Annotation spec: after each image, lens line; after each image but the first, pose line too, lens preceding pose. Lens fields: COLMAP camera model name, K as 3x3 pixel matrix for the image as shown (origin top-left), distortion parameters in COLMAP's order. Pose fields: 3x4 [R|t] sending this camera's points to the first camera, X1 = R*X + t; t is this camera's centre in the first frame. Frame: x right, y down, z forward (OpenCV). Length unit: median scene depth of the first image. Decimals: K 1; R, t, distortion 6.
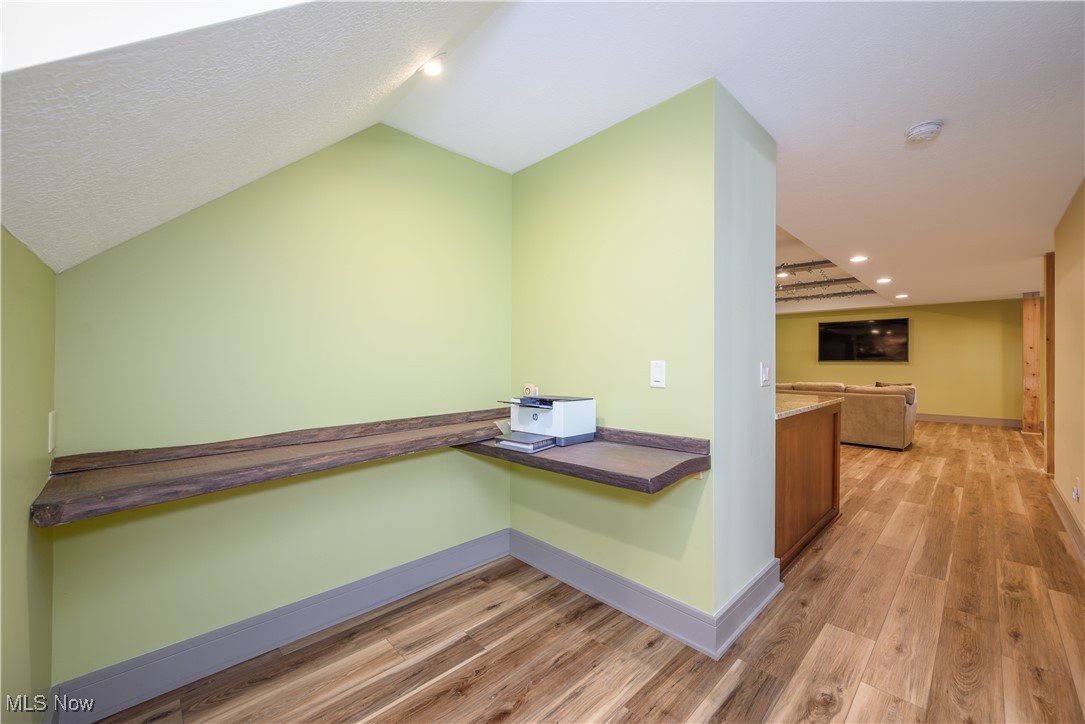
lens RADIAL K [[435.7, 0, 537.9], [0, 435.7, 365.8], [0, 0, 1]] dist [0.003805, 0.000348]
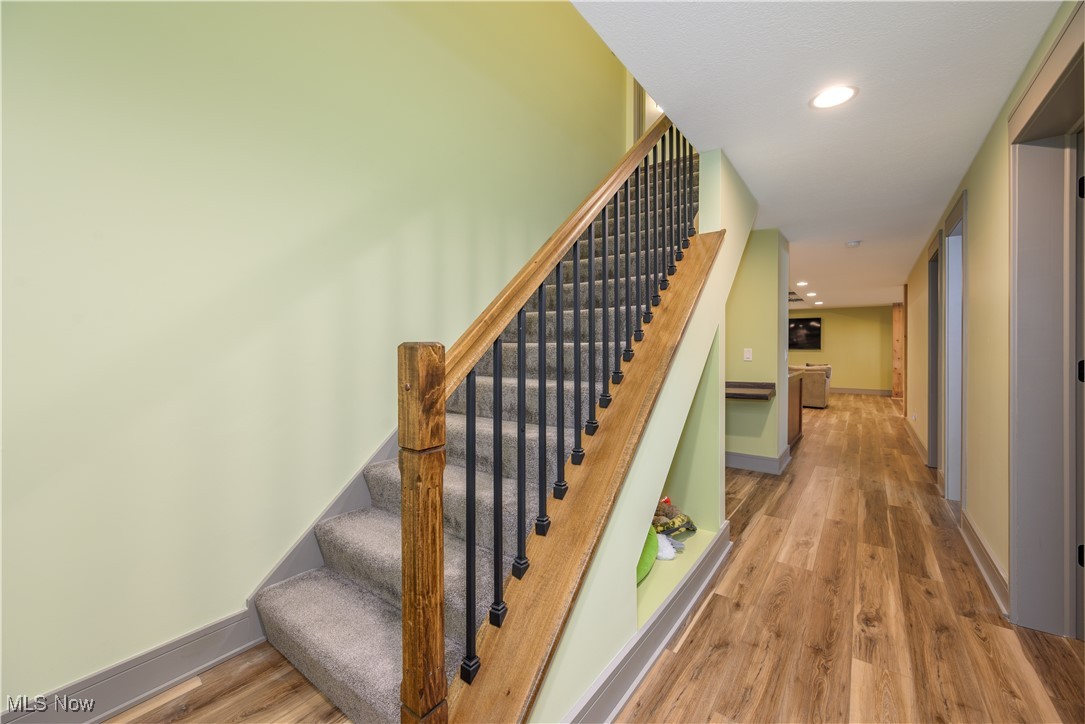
lens RADIAL K [[435.7, 0, 542.7], [0, 435.7, 351.2], [0, 0, 1]] dist [0.003805, 0.000348]
pose [[0.987290, 0.002943, 0.158902, -0.355716], [-0.002478, 0.999992, -0.003125, 0.003475], [-0.158910, 0.002691, 0.987289, -0.326275]]
